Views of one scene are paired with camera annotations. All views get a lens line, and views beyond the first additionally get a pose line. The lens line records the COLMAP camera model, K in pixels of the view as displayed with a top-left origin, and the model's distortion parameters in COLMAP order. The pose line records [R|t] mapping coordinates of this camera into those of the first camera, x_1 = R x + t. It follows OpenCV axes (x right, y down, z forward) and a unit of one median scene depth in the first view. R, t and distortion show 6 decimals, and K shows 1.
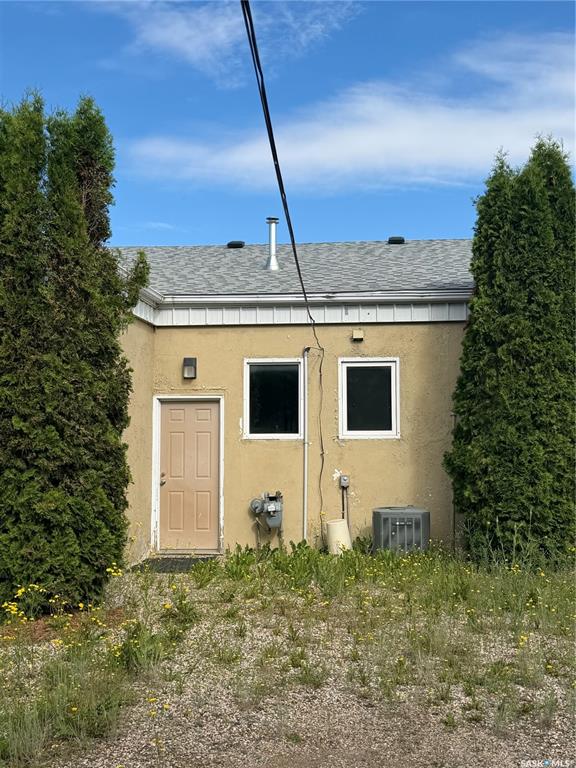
lens RADIAL K [[987.8, 0, 288.7], [0, 987.8, 391.0], [0, 0, 1]] dist [0.105878, 0.000000]
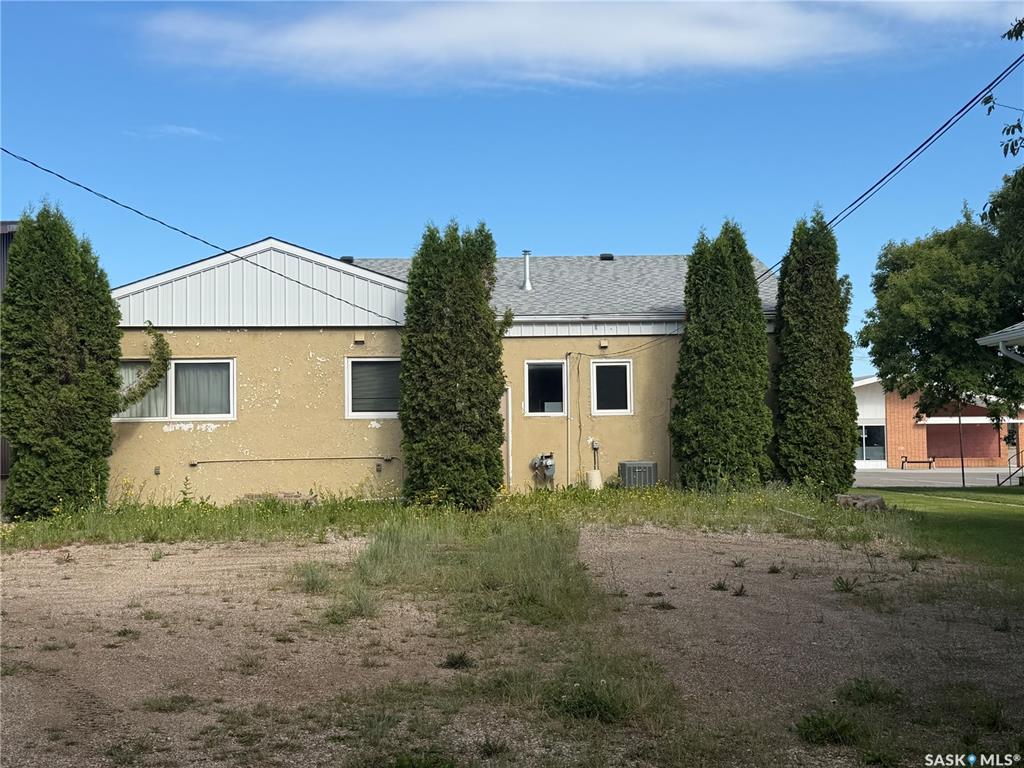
lens RADIAL K [[1317.0, 0, 509.7], [0, 1317.0, 379.5], [0, 0, 1]] dist [0.105878, 0.000000]
pose [[0.993965, -0.006546, 0.109498, -0.298550], [0.004609, 0.999829, 0.017934, -0.042161], [-0.109597, -0.017321, 0.993825, -0.968516]]
